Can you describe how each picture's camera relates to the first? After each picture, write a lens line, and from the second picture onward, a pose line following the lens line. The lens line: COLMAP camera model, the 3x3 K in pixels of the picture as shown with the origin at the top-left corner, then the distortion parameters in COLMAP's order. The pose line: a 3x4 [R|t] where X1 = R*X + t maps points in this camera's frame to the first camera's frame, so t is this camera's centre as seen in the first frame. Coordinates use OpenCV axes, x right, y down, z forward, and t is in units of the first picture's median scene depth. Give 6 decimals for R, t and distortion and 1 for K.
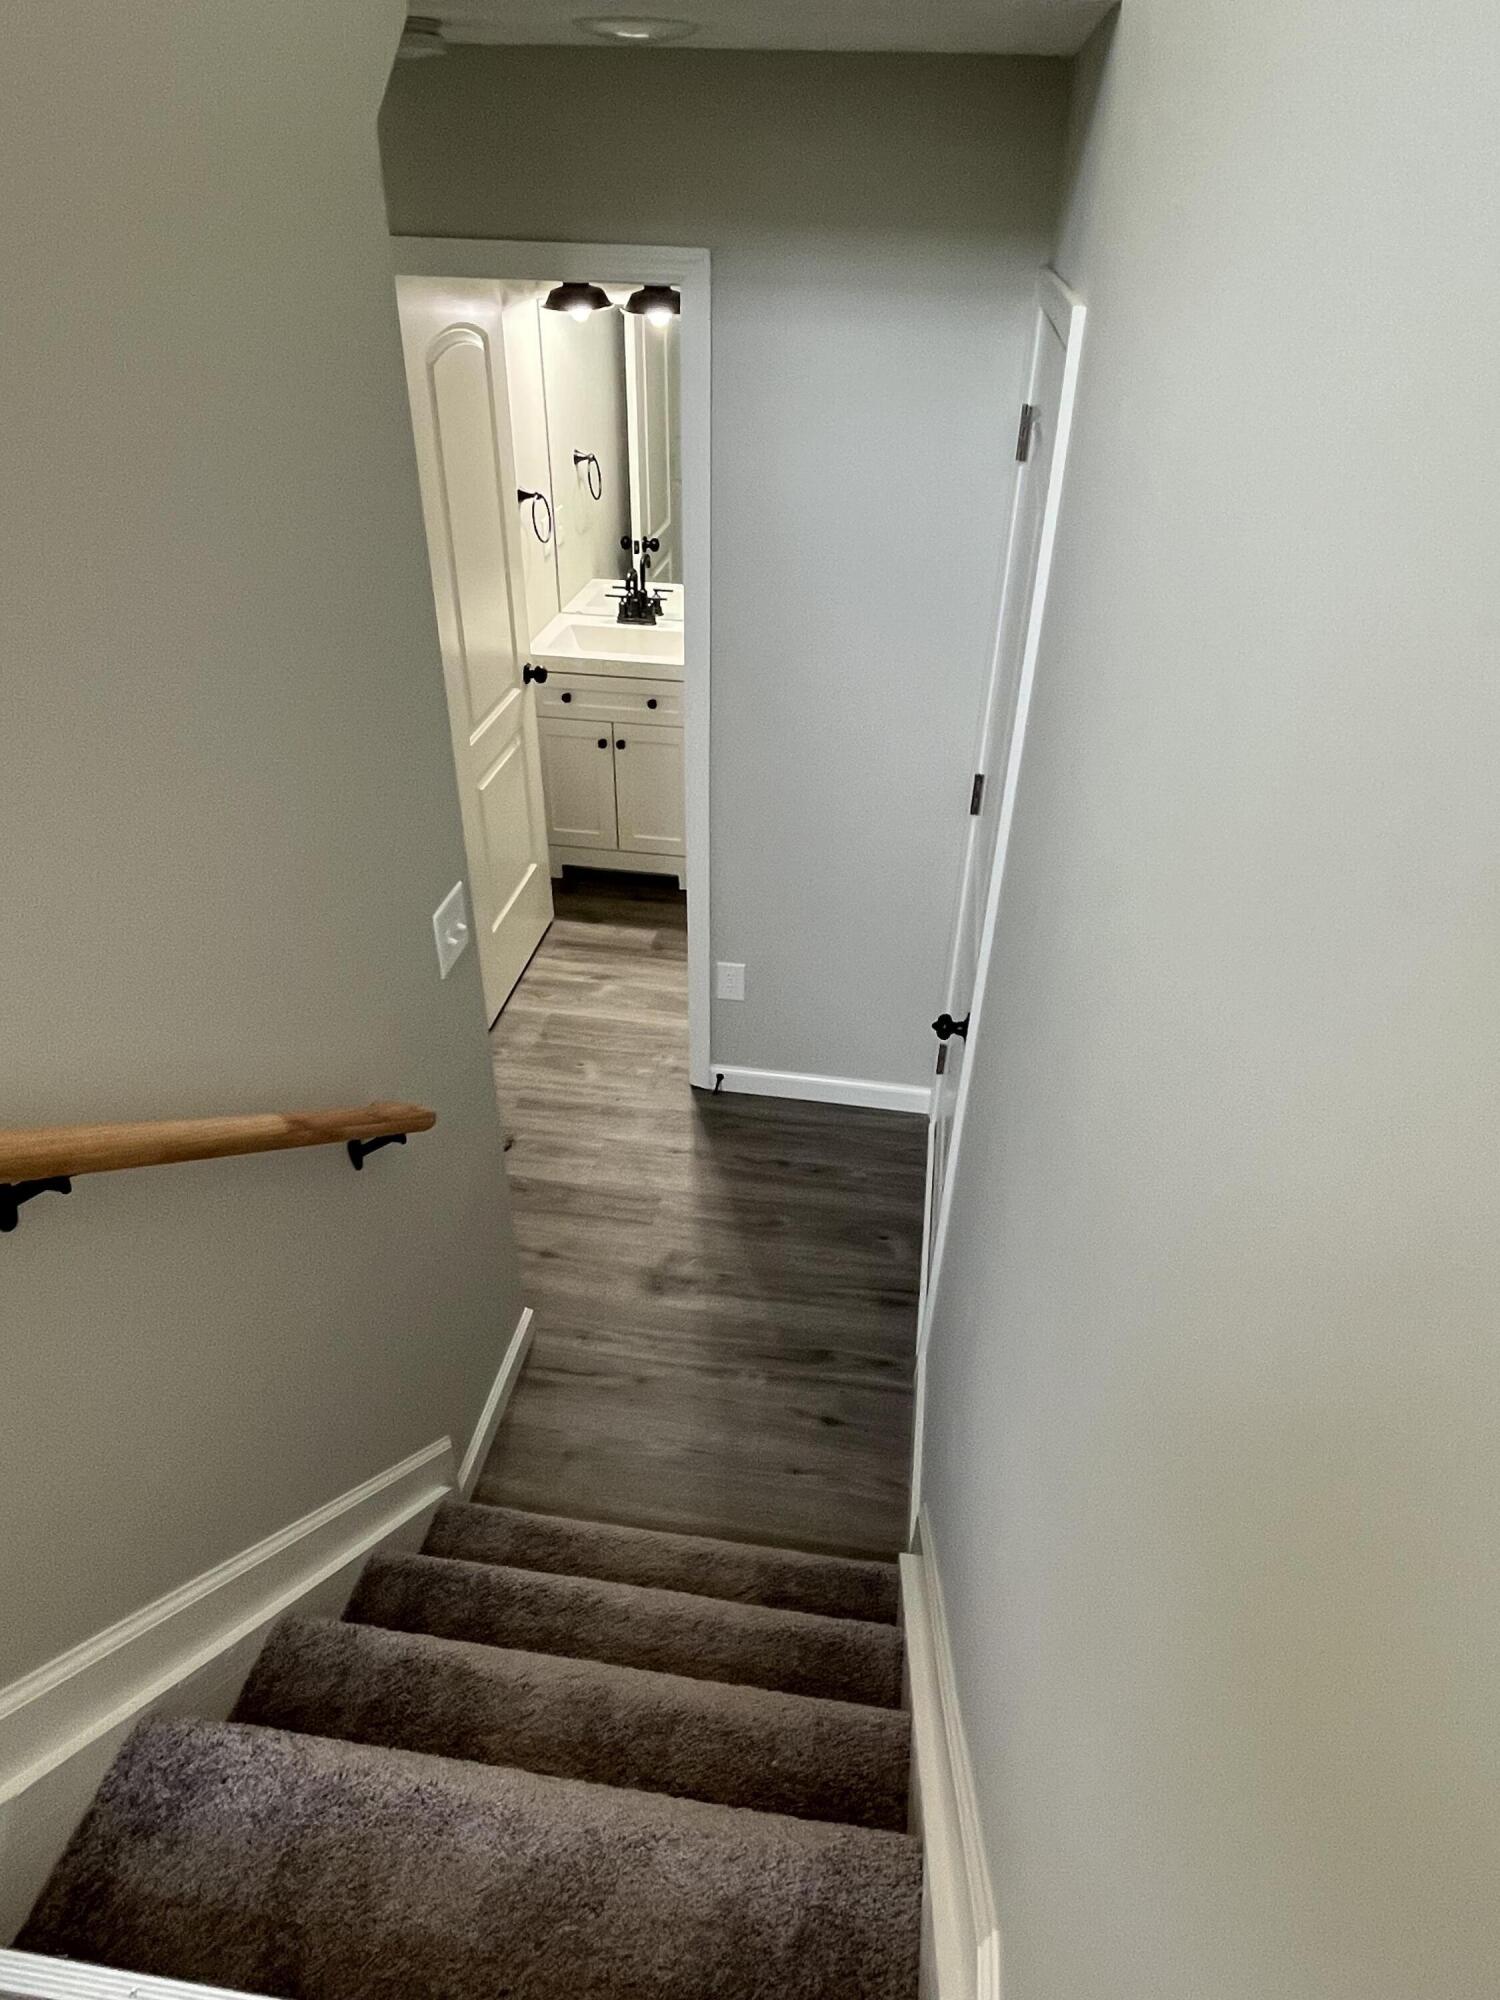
lens RADIAL K [[1202.6, 0, 750.0], [0, 1202.6, 1000.0], [0, 0, 1]] dist [0.004171, 0.000784]
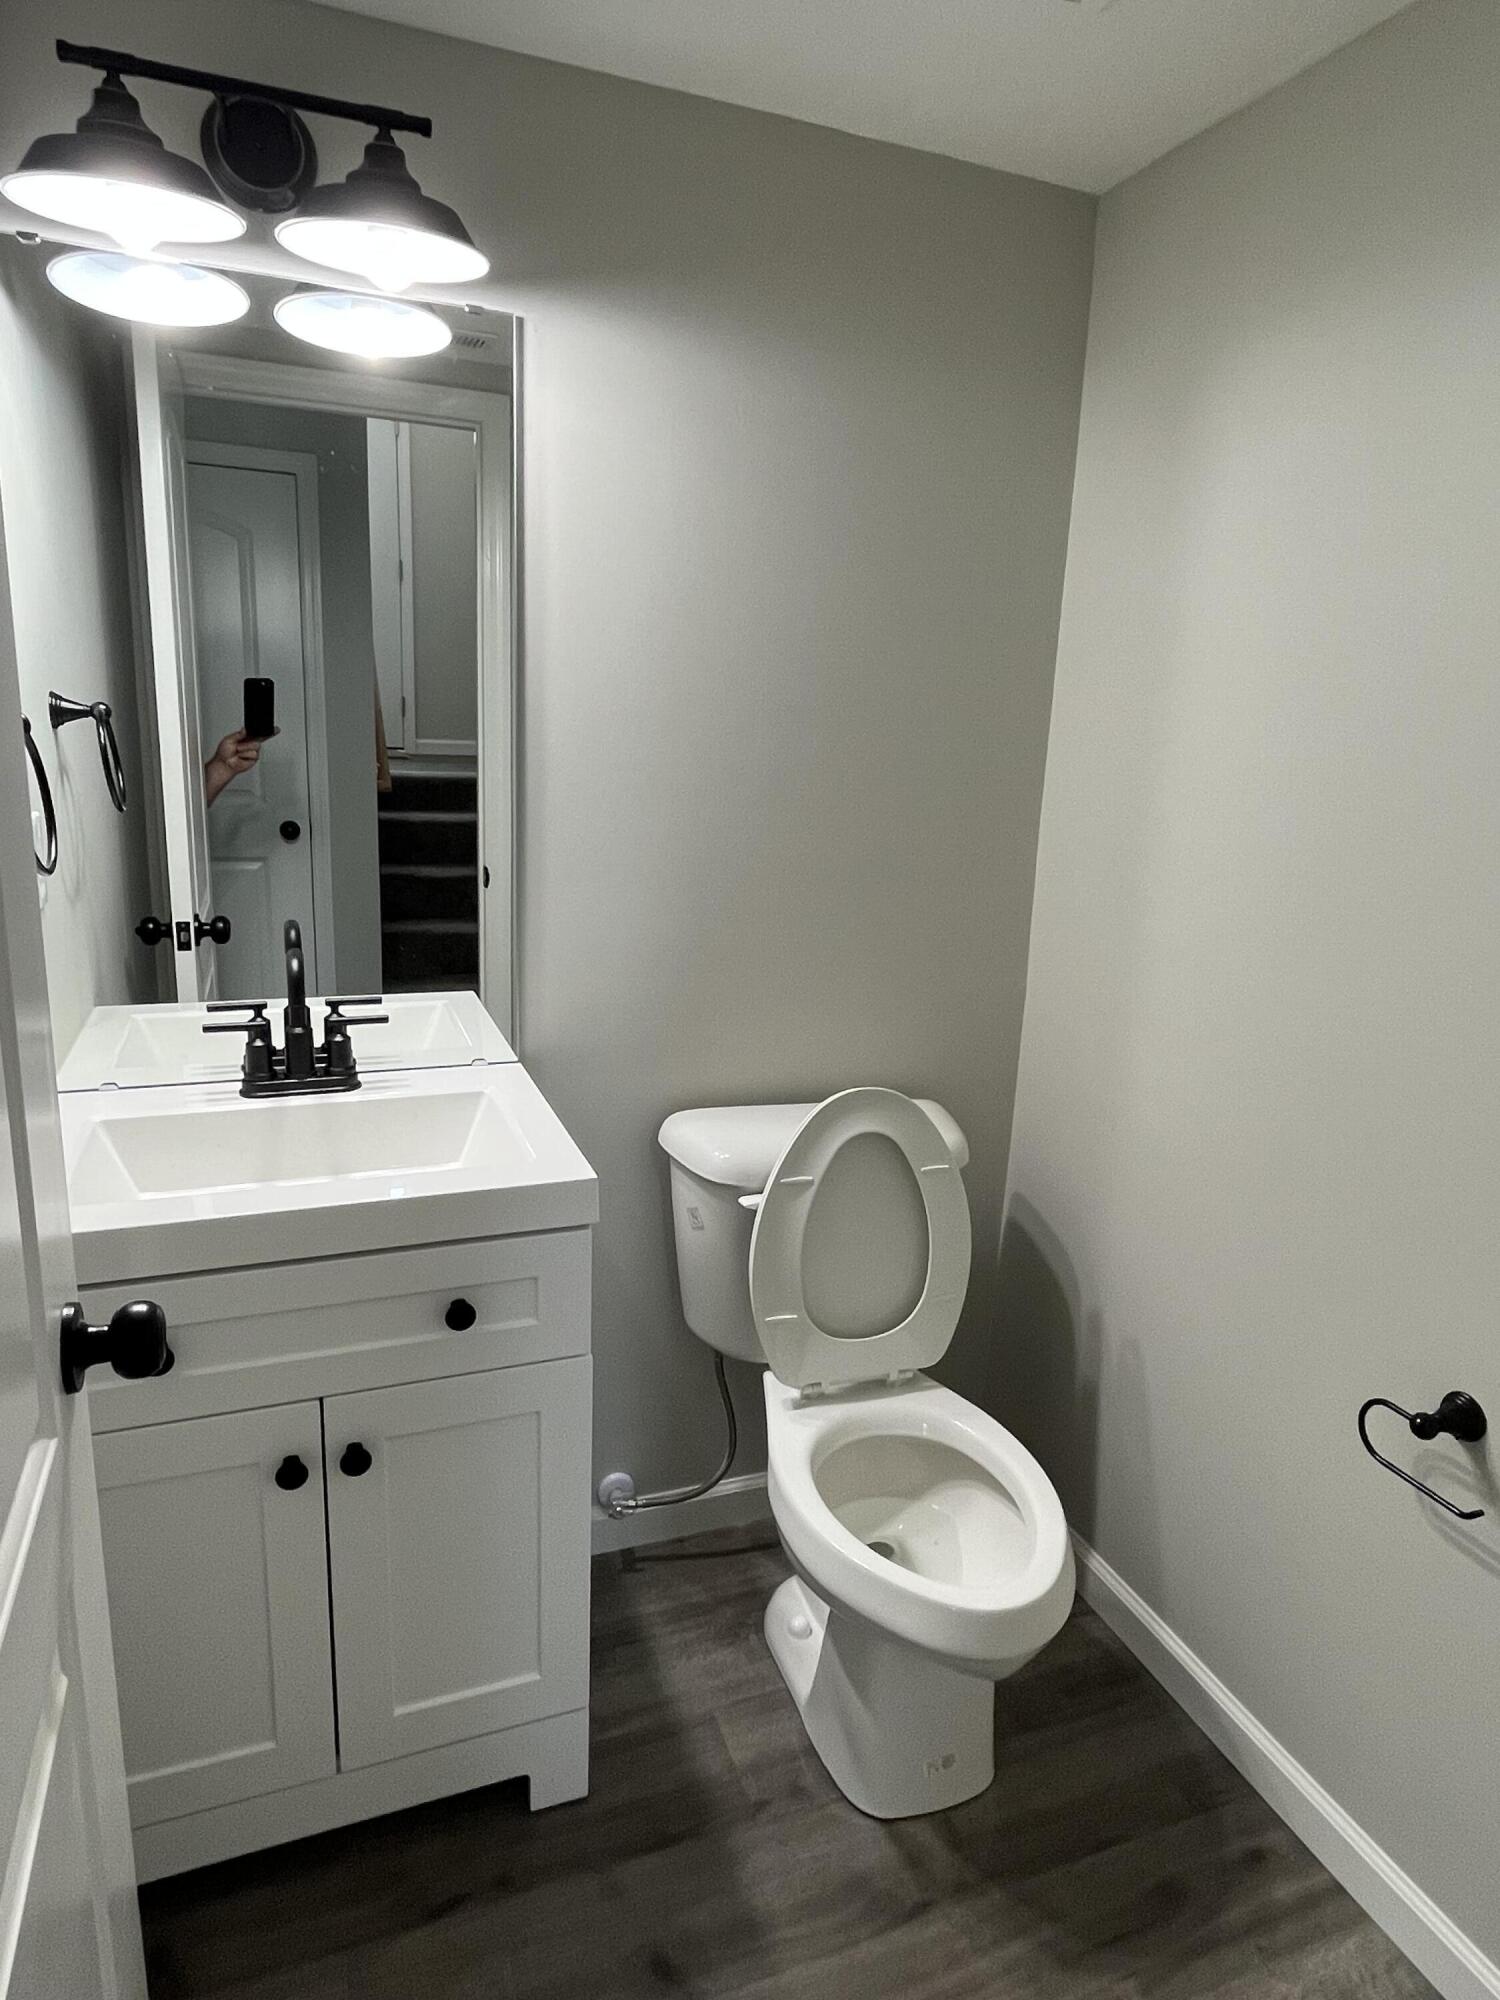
lens RADIAL K [[1202.6, 0, 750.0], [0, 1202.6, 1000.0], [0, 0, 1]] dist [0.004171, 0.000784]
pose [[0.864825, -0.102784, 0.491440, -0.160483], [0.261800, 0.927536, -0.266717, -0.212373], [-0.428414, 0.359323, 0.829065, 0.648111]]
